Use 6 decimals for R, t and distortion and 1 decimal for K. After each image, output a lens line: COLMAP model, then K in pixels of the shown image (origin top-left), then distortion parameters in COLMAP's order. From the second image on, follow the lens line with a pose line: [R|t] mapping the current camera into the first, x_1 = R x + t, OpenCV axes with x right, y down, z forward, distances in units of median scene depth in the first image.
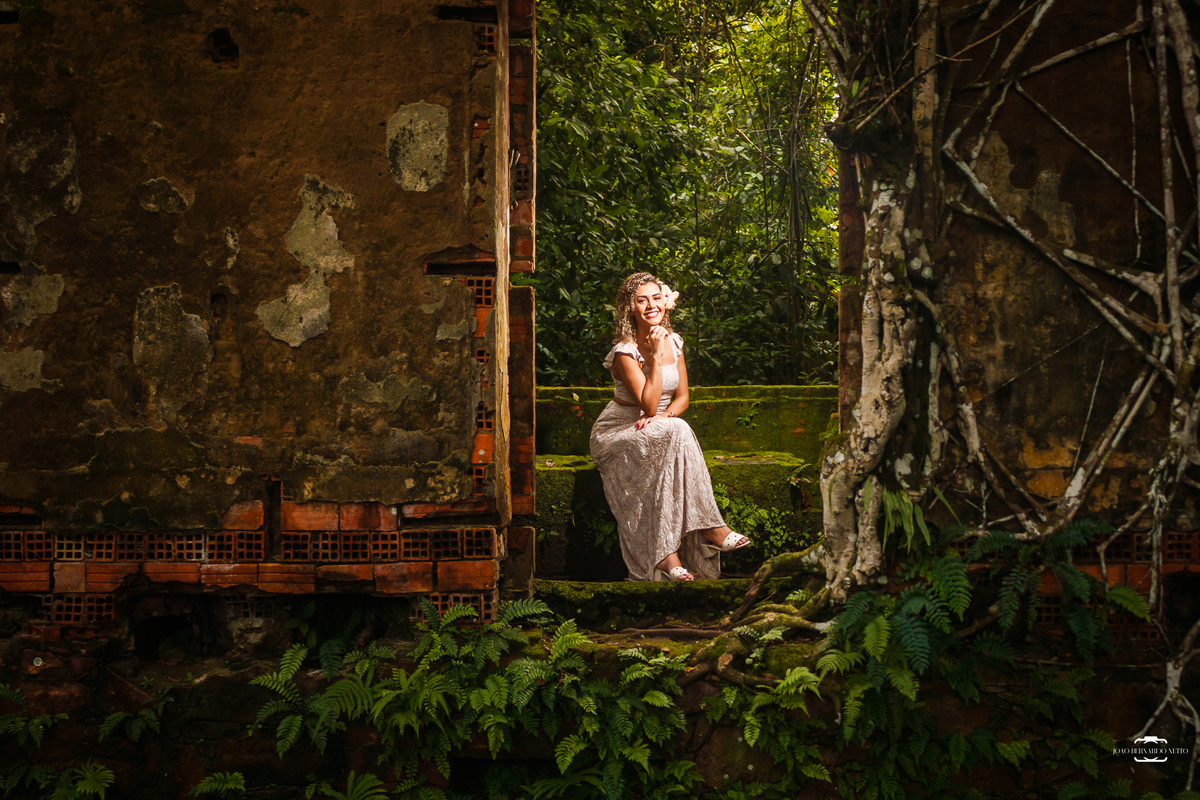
lens RADIAL K [[2030.3, 0, 600.0], [0, 2030.3, 400.0], [0, 0, 1]] dist [0.034763, 0.005797]
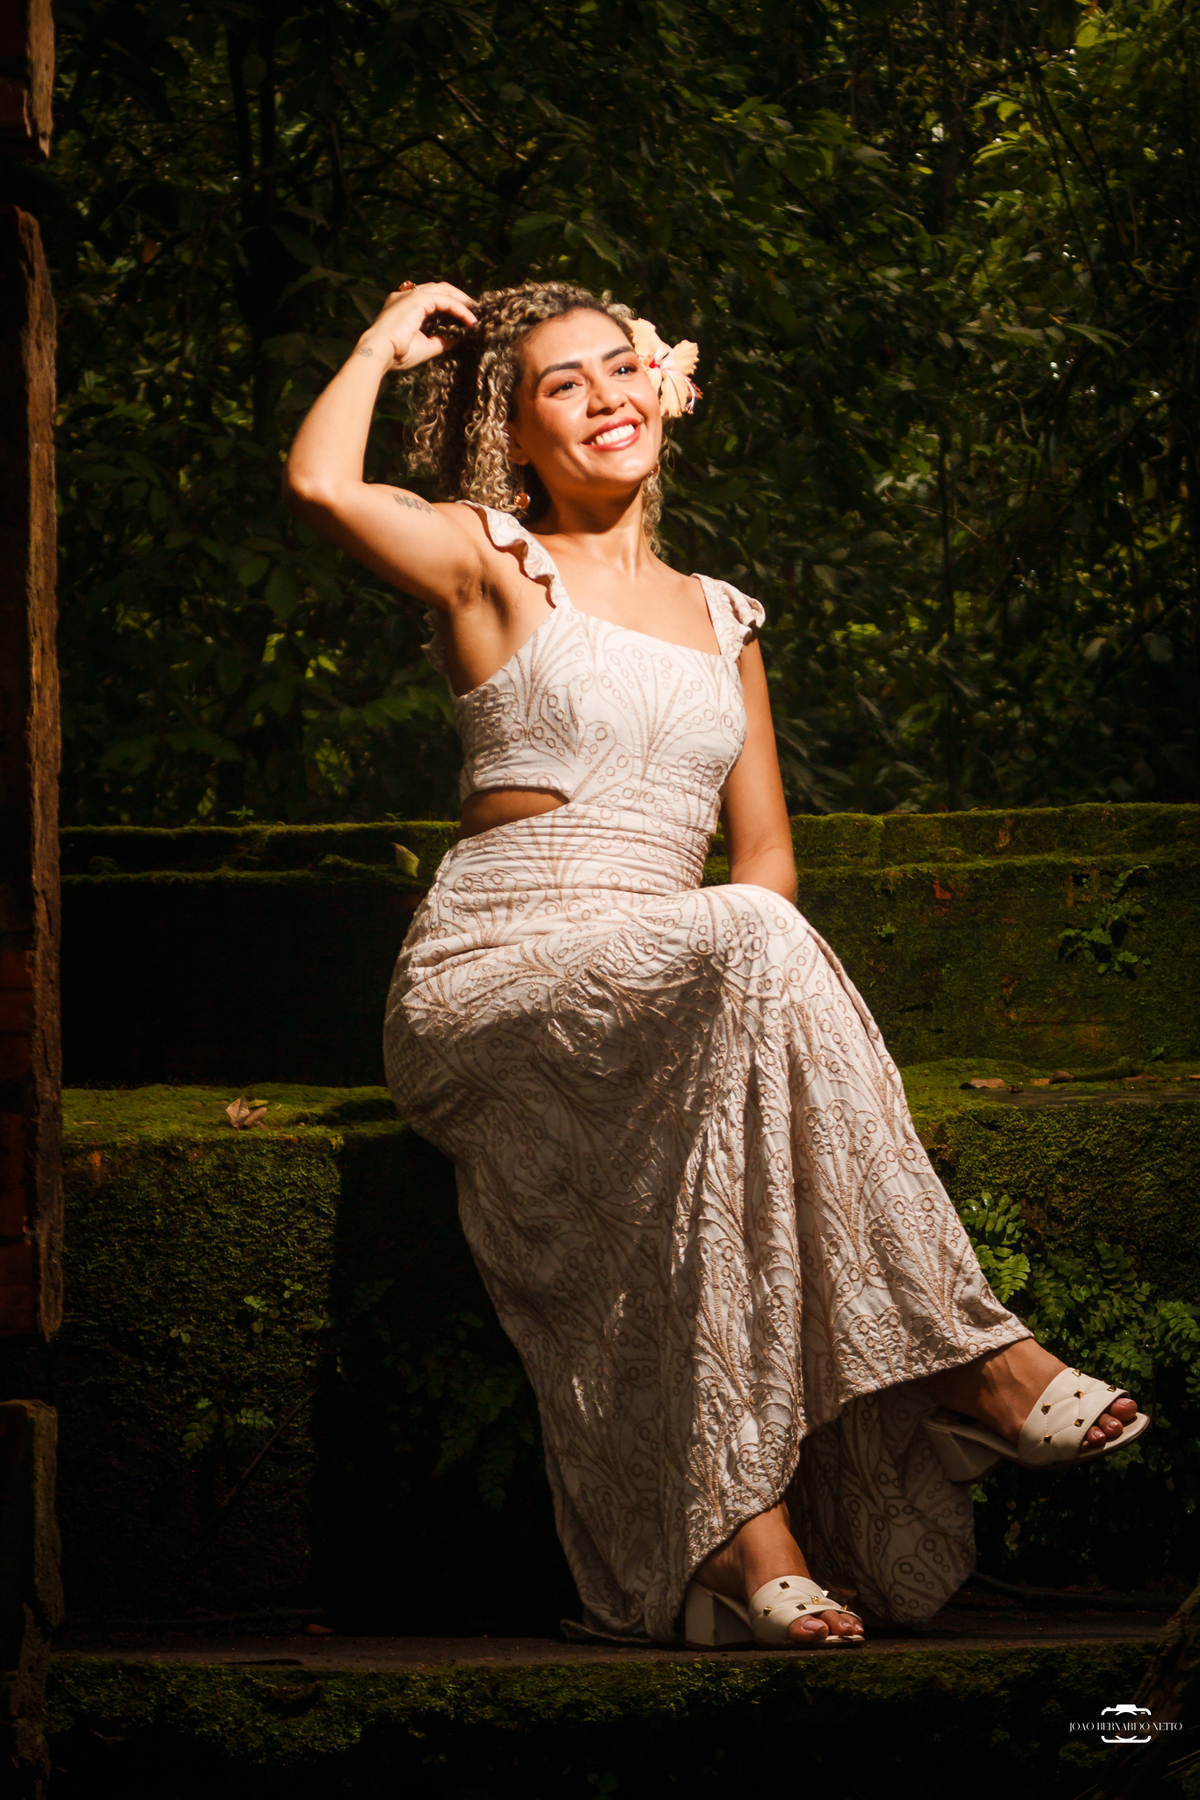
lens RADIAL K [[4381.8, 0, 600.0], [0, 4381.8, 900.0], [0, 0, 1]] dist [0.042877, -0.086171]
pose [[0.999156, -0.015932, -0.037867, 0.041222], [0.014356, 0.999034, -0.041539, 0.033578], [0.038492, 0.040960, 0.998419, 0.597599]]
